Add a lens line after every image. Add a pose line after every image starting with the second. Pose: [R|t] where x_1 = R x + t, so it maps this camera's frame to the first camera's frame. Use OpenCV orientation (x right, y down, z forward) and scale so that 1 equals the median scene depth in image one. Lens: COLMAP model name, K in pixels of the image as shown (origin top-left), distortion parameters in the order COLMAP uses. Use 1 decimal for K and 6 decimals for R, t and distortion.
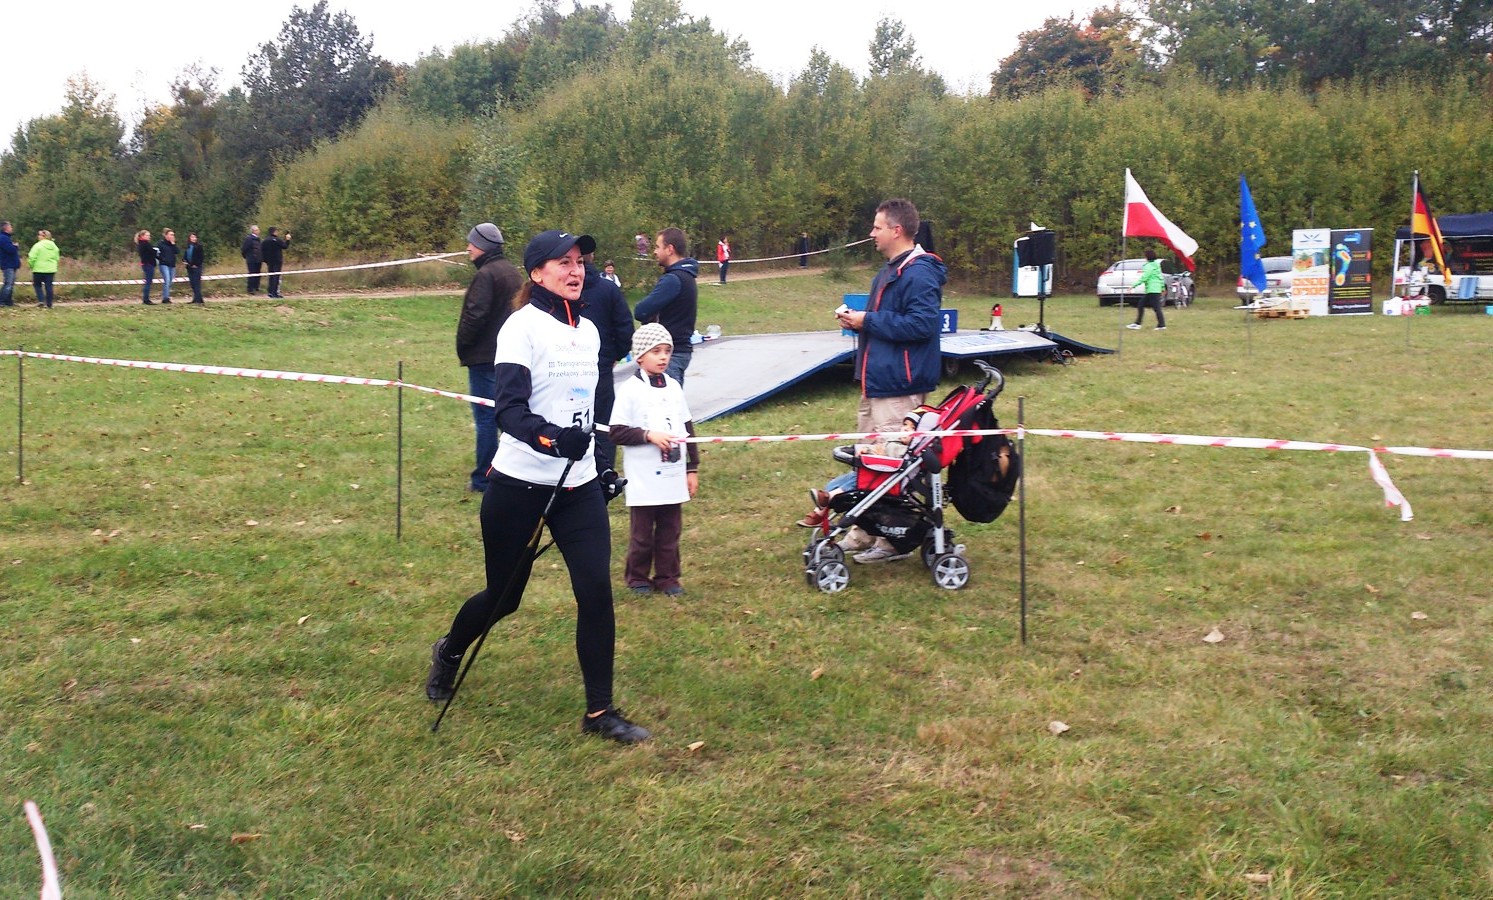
lens RADIAL K [[1686.9, 0, 685.5], [0, 1686.9, 359.2], [0, 0, 1]] dist [0.283586, -0.860757]
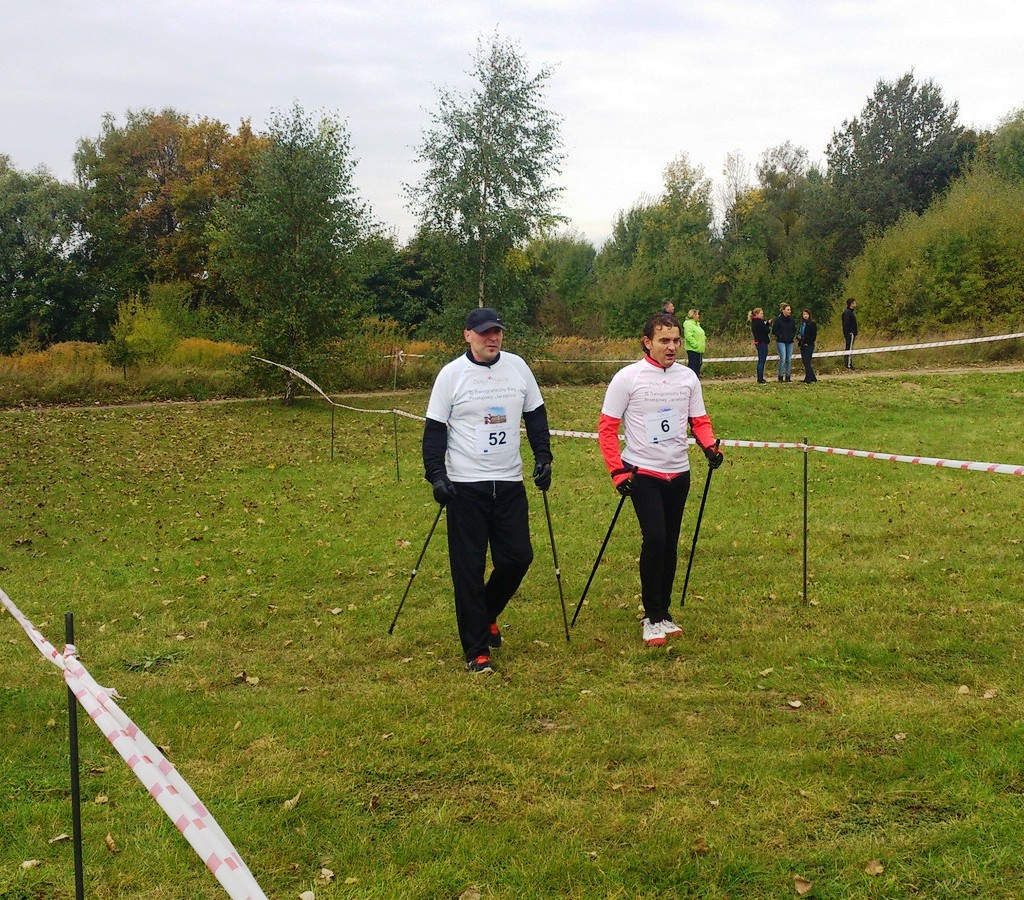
lens RADIAL K [[1525.3, 0, 514.4], [0, 1525.3, 449.0], [0, 0, 1]] dist [0.068191, -0.004160]
pose [[0.922038, 0.011485, -0.386928, -0.089016], [-0.005429, 0.999845, 0.016742, -0.005655], [0.387061, -0.013336, 0.921958, 0.100364]]
